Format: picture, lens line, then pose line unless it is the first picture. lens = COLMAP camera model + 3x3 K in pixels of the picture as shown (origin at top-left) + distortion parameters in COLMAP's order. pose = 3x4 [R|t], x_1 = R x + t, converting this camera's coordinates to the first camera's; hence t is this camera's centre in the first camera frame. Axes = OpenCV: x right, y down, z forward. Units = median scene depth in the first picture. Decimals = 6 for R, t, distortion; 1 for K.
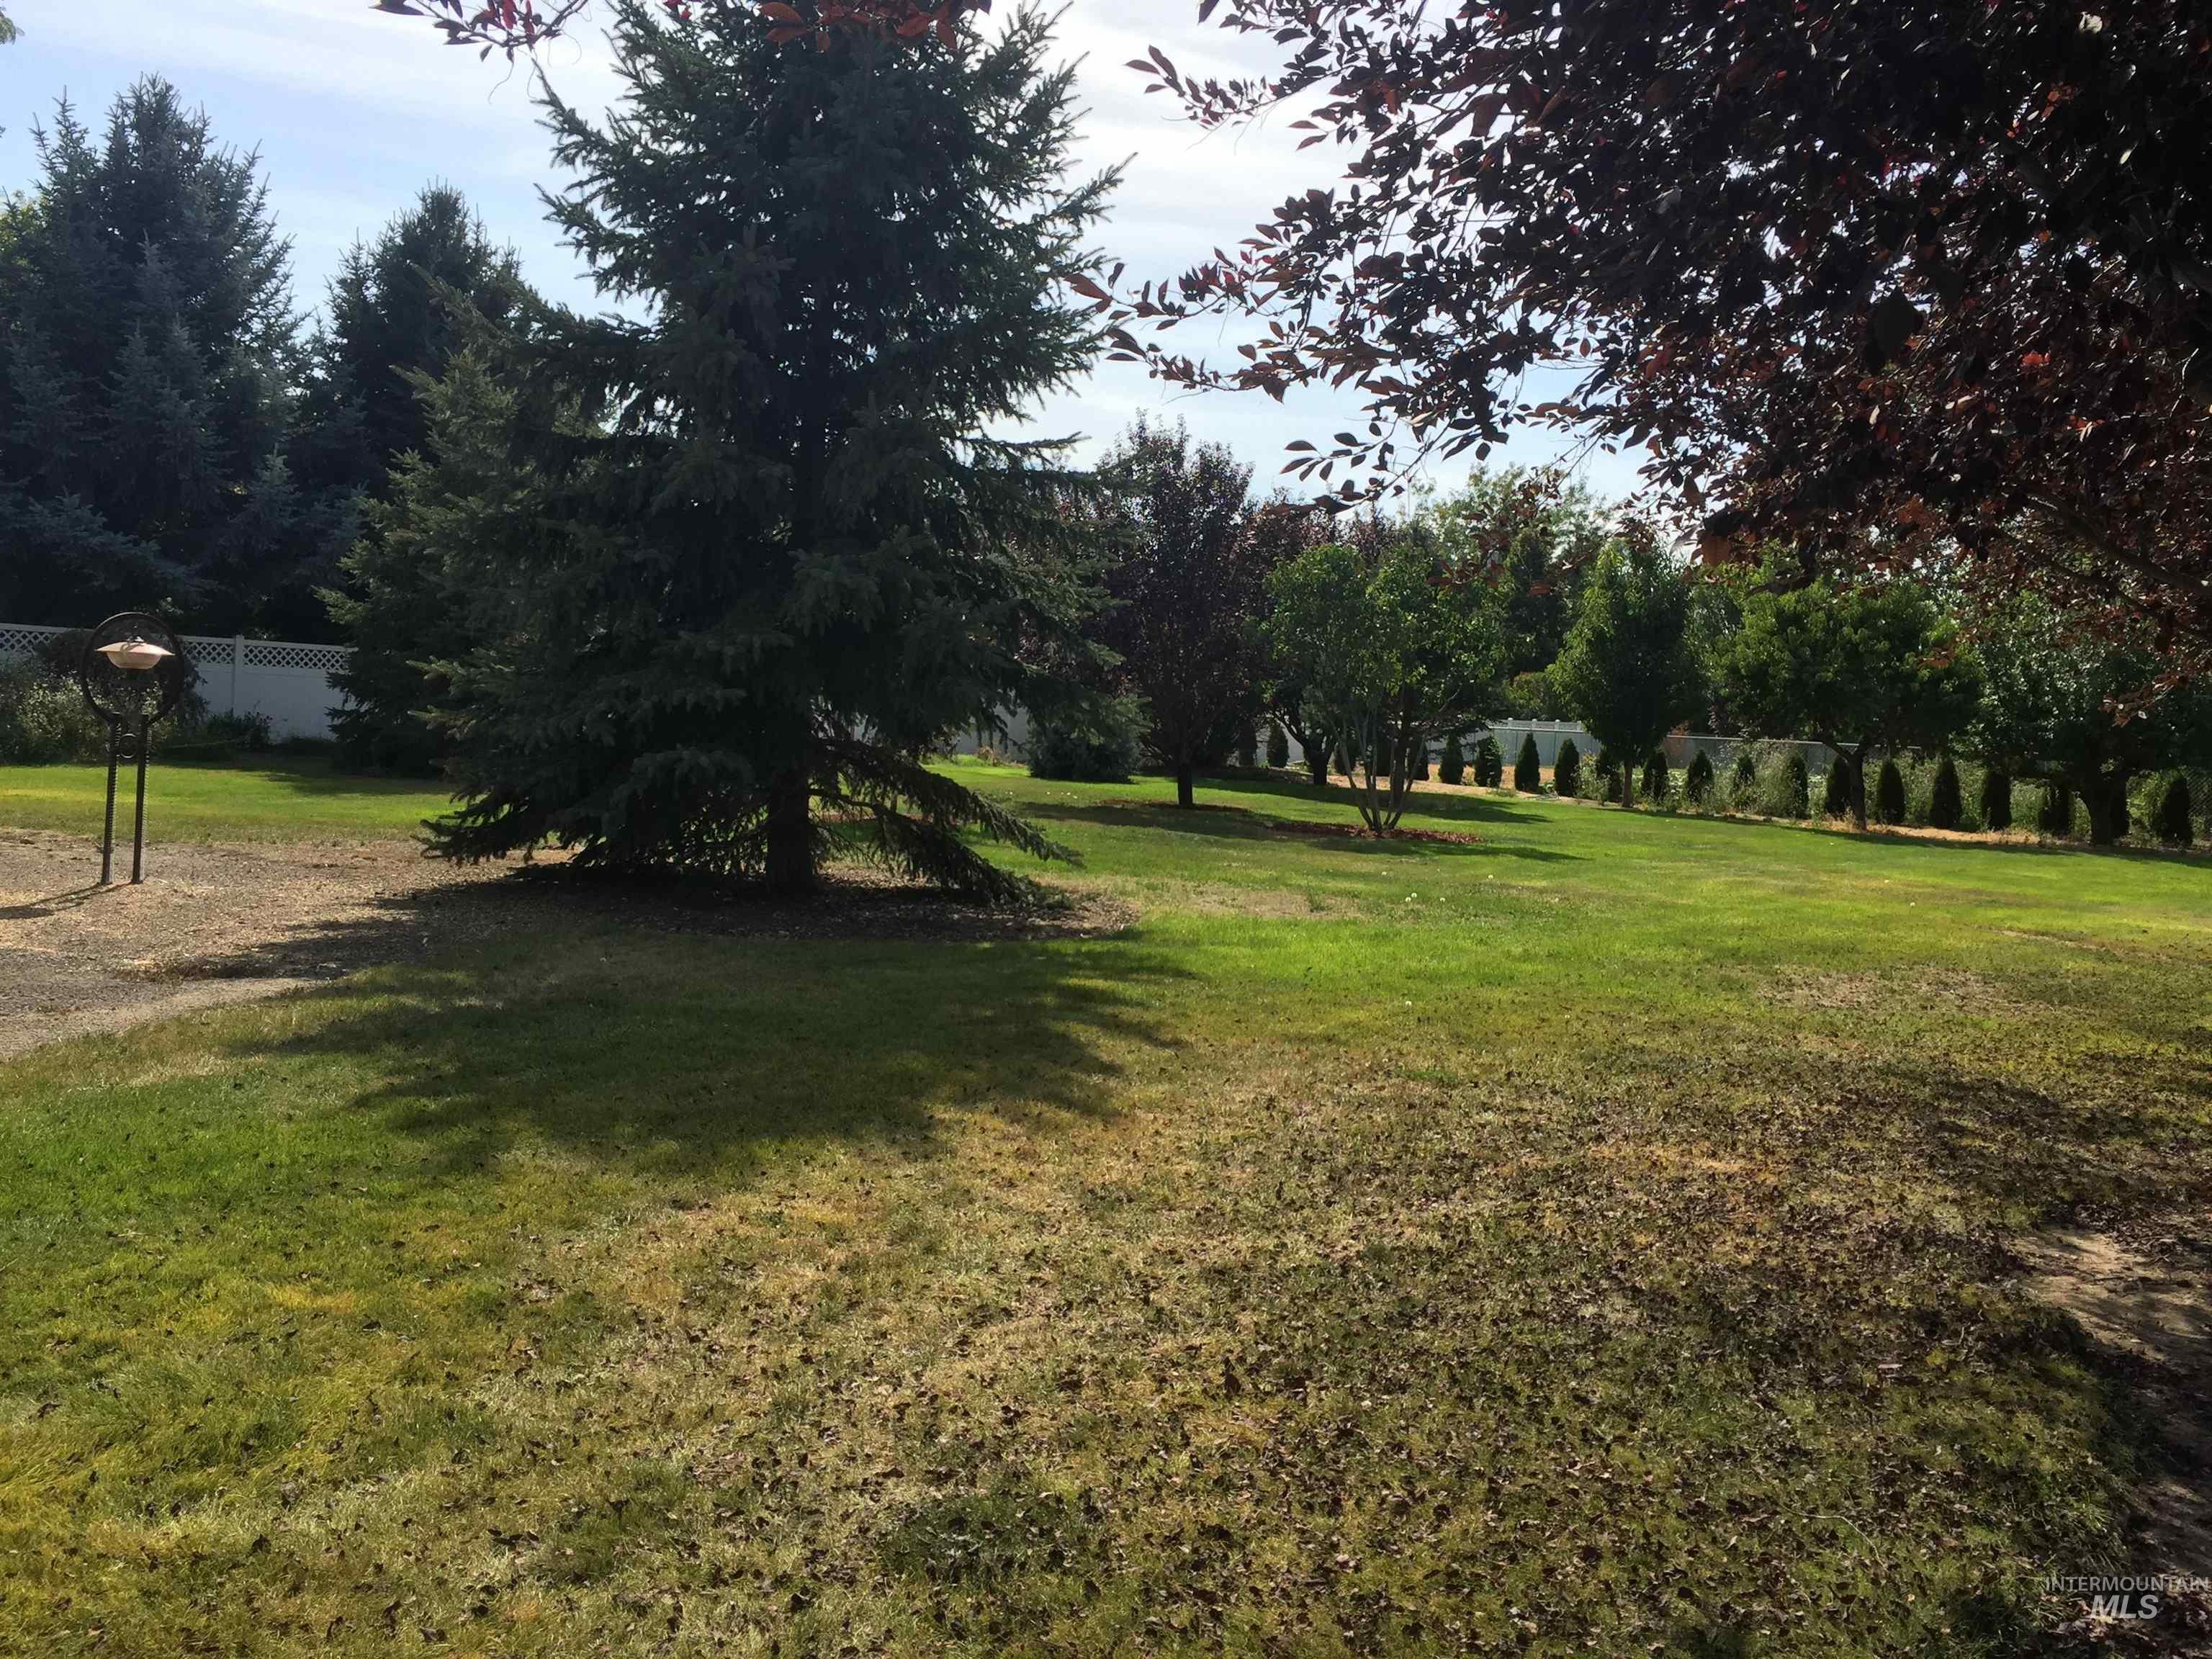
lens RADIAL K [[1906.2, 0, 1102.9], [0, 1906.2, 794.9], [0, 0, 1]] dist [0.103083, -0.115639]
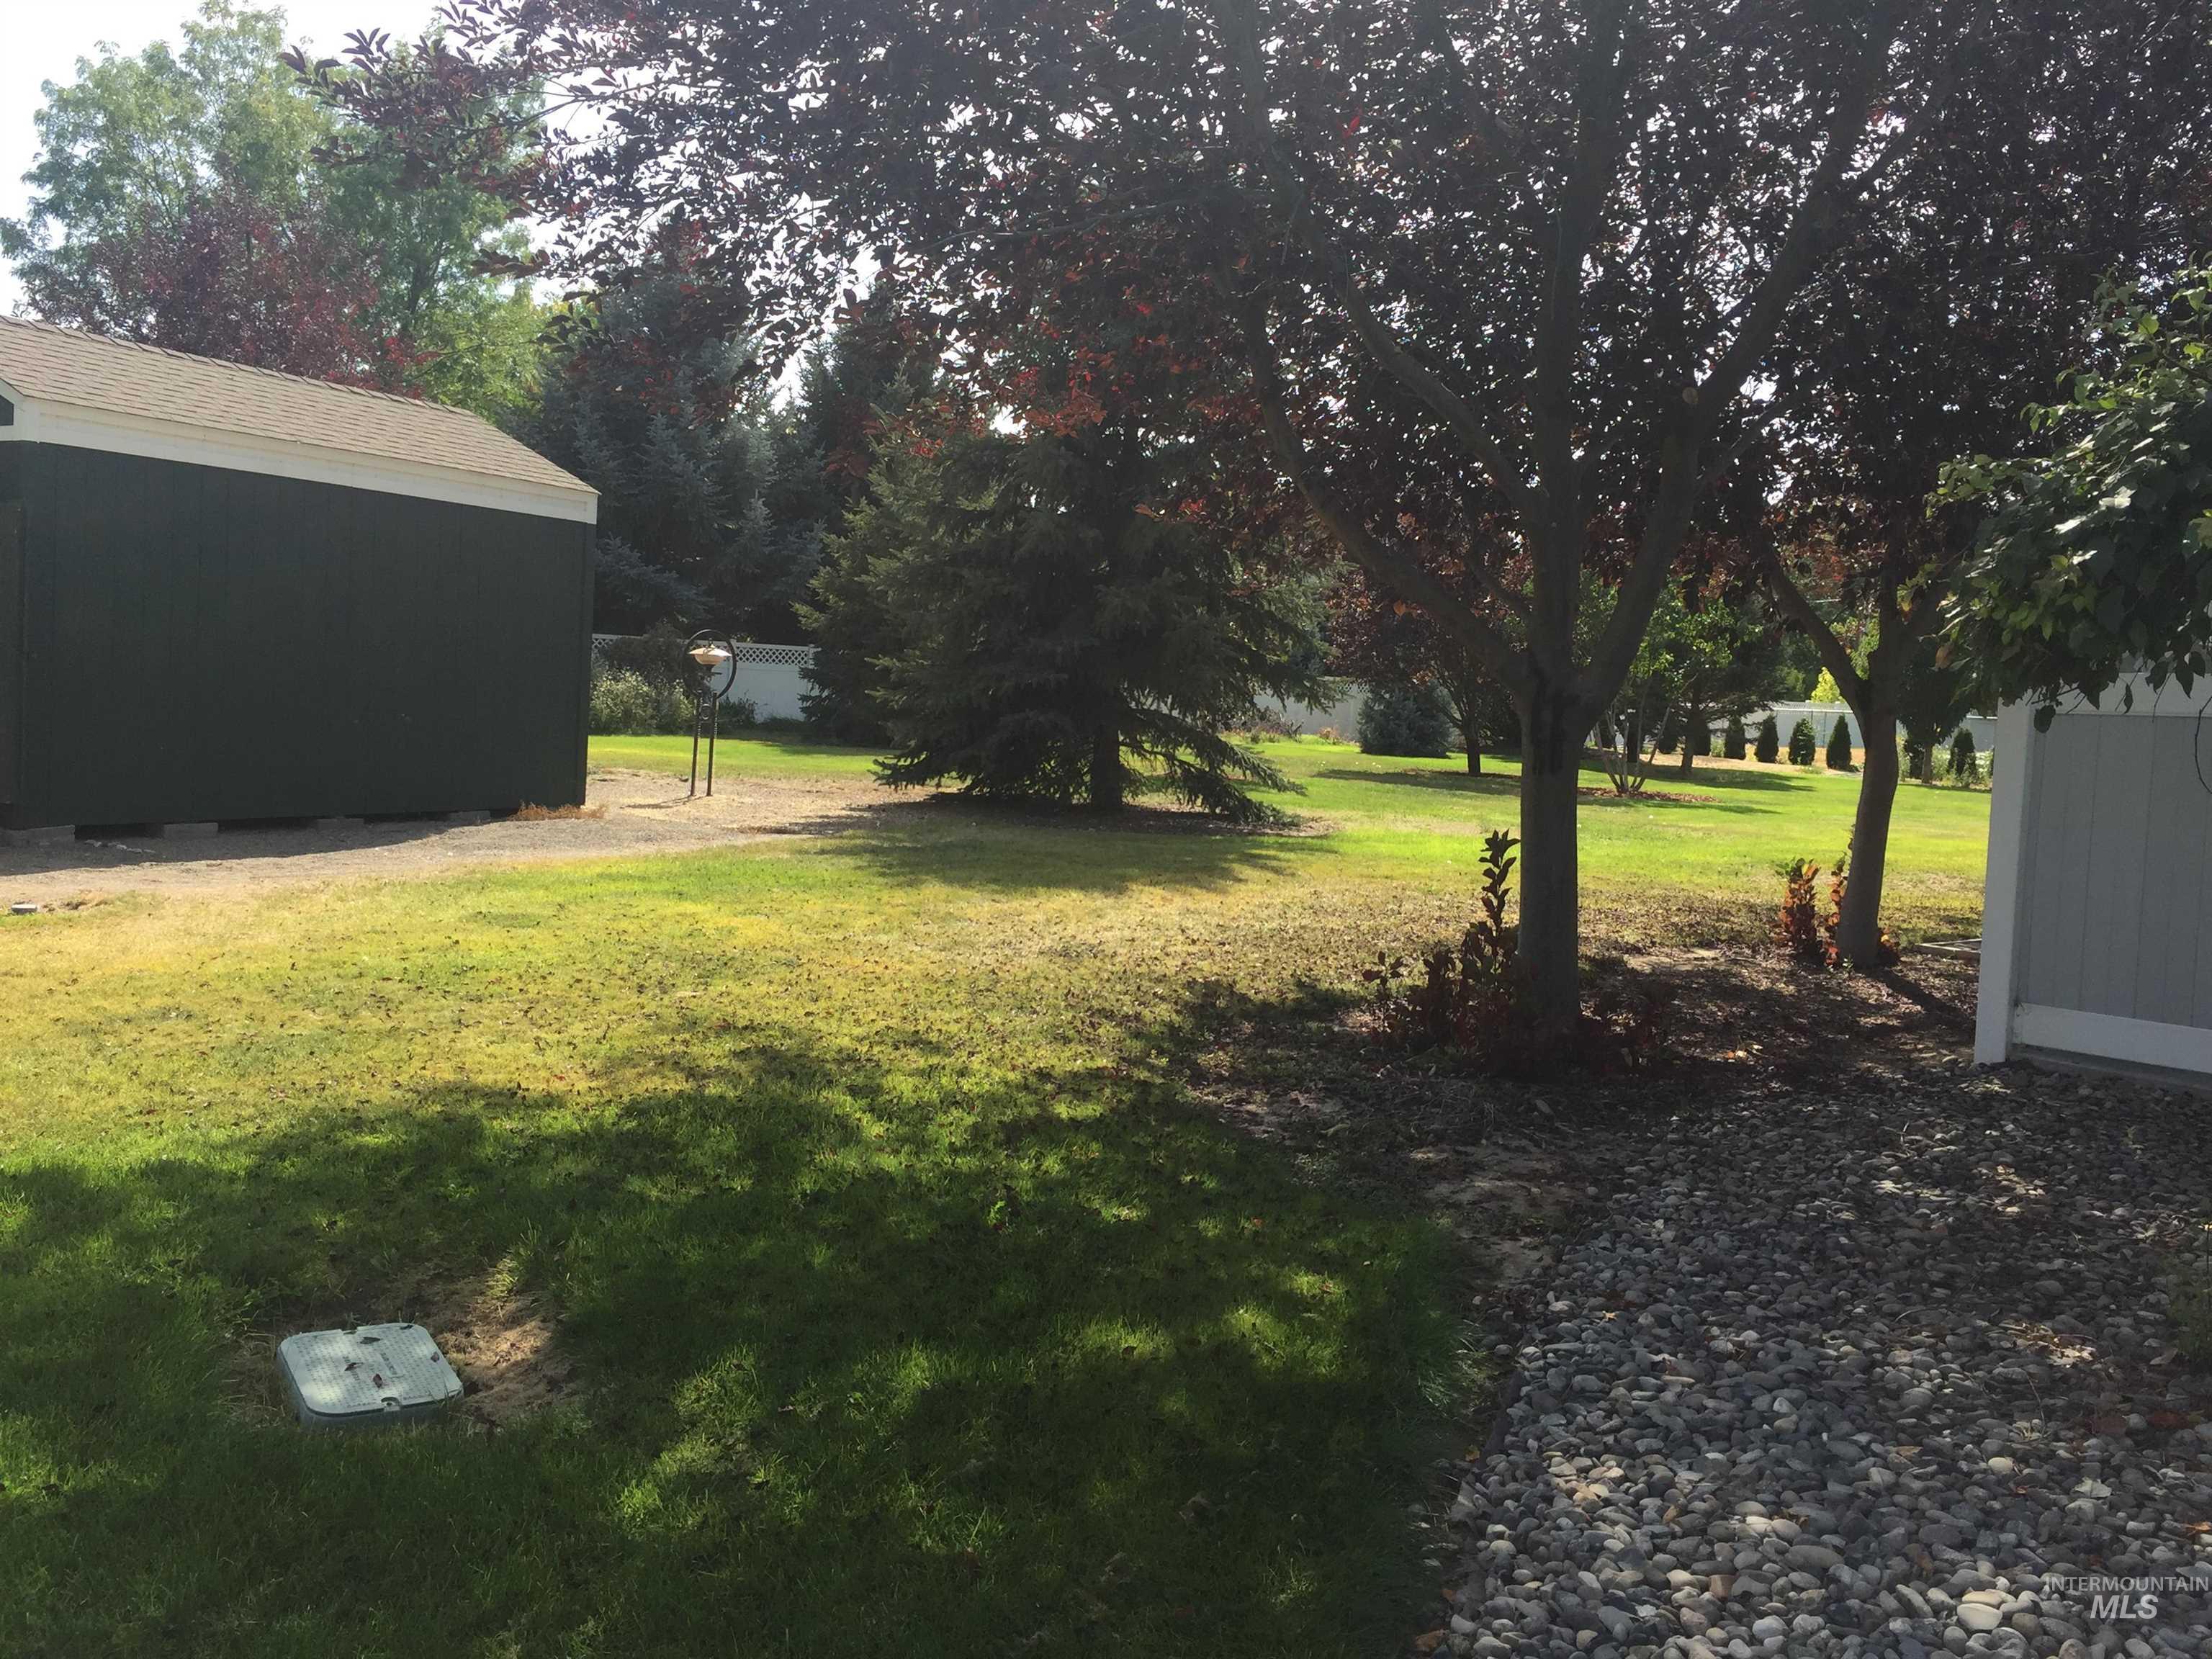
lens RADIAL K [[1906.2, 0, 1102.9], [0, 1906.2, 794.9], [0, 0, 1]] dist [0.103083, -0.115639]
pose [[0.977942, 0.007382, -0.208746, 0.082671], [-0.006515, 0.999967, 0.004839, 0.017939], [0.208775, -0.003372, 0.977958, -0.259592]]
